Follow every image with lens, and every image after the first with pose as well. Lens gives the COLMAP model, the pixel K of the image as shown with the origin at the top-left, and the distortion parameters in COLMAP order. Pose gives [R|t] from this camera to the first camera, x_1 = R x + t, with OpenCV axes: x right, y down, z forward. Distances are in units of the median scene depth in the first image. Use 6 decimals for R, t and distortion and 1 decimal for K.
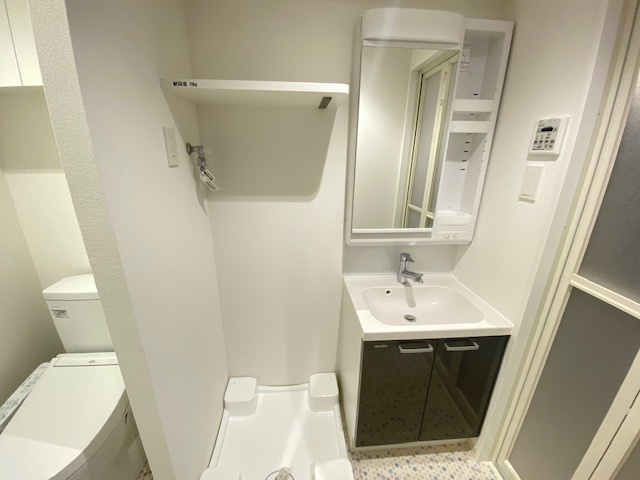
lens RADIAL K [[264.5, 0, 321.7], [0, 264.5, 240.9], [0, 0, 1]] dist [0.002518, -0.004719]
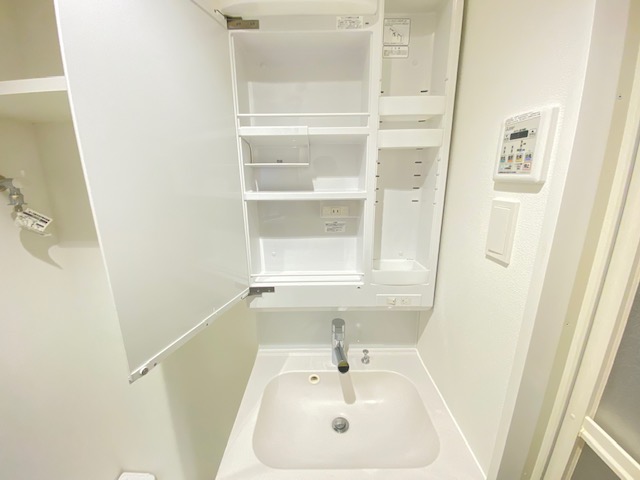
lens RADIAL K [[264.5, 0, 317.9], [0, 264.5, 245.1], [0, 0, 1]] dist [0.002518, -0.004719]
pose [[0.996676, -0.010377, -0.080807, 0.452857], [0.005663, 0.998280, -0.058348, -0.159142], [0.081273, 0.057696, 0.995021, 0.416202]]
